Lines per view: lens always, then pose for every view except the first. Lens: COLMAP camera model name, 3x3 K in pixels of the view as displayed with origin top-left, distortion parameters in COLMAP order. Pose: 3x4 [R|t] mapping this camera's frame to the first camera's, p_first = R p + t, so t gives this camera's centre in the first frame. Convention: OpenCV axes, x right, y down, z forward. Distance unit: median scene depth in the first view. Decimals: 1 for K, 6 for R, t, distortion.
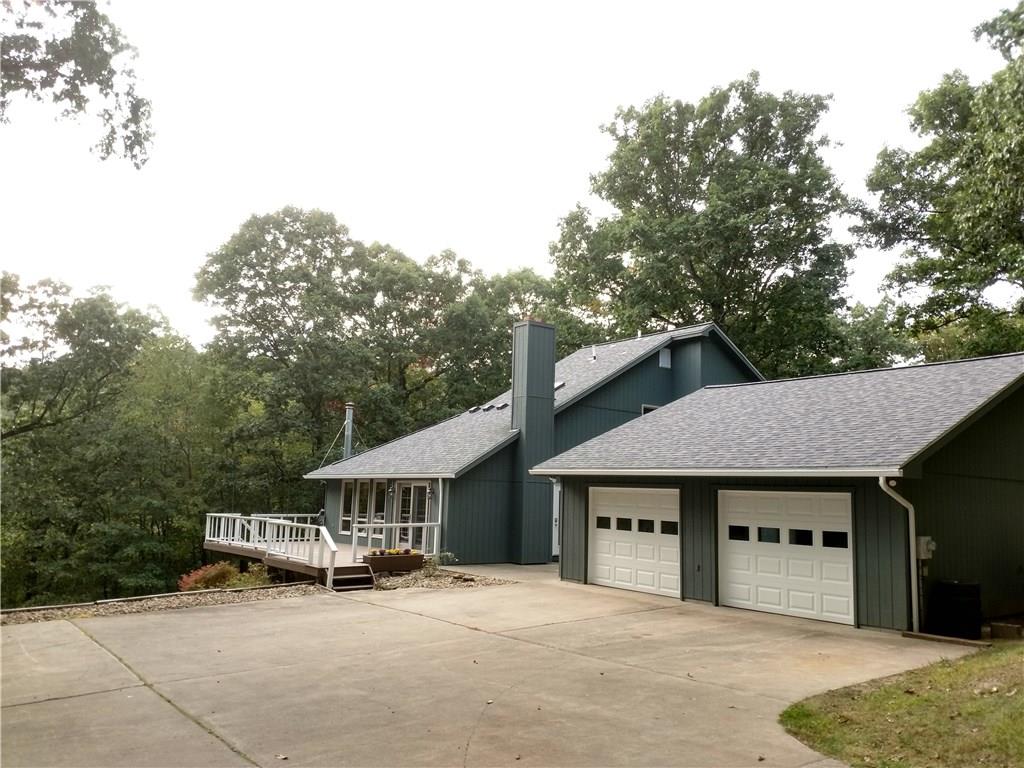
lens RADIAL K [[784.7, 0, 512.0], [0, 784.7, 384.0], [0, 0, 1]] dist [0.237277, 0.001047]
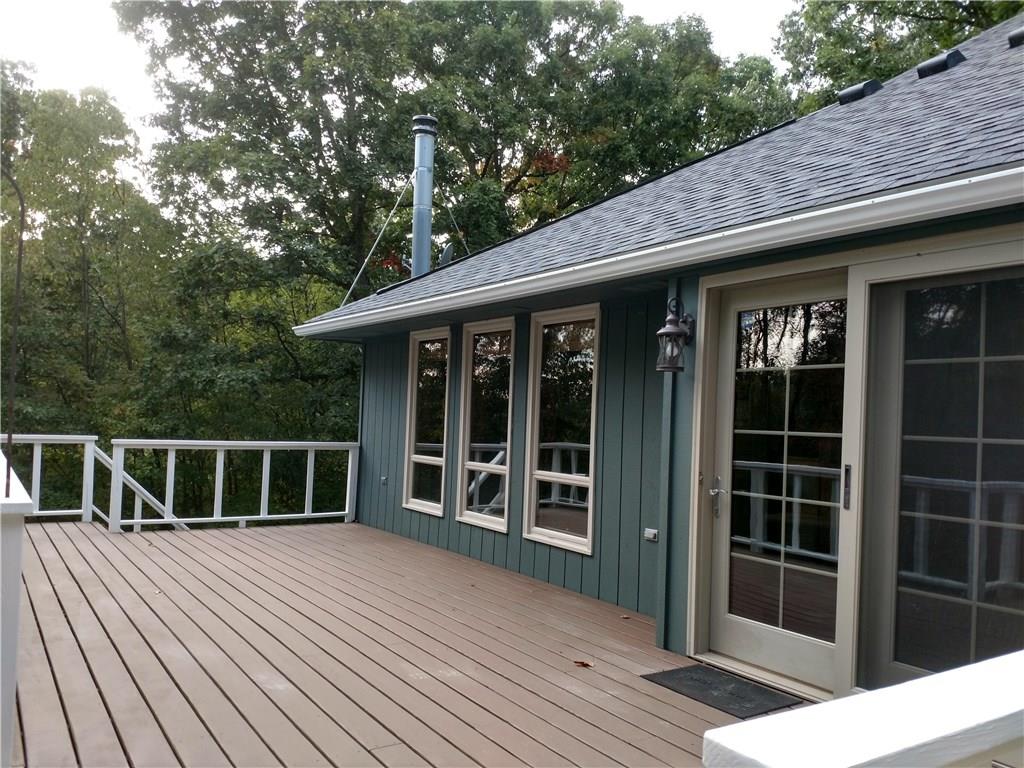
lens RADIAL K [[784.7, 0, 512.0], [0, 784.7, 384.0], [0, 0, 1]] dist [0.237277, 0.001047]
pose [[0.997306, 0.006188, -0.073089, -0.138784], [0.000324, 0.996054, 0.088748, 0.102714], [0.073350, -0.088533, 0.993369, 0.639489]]
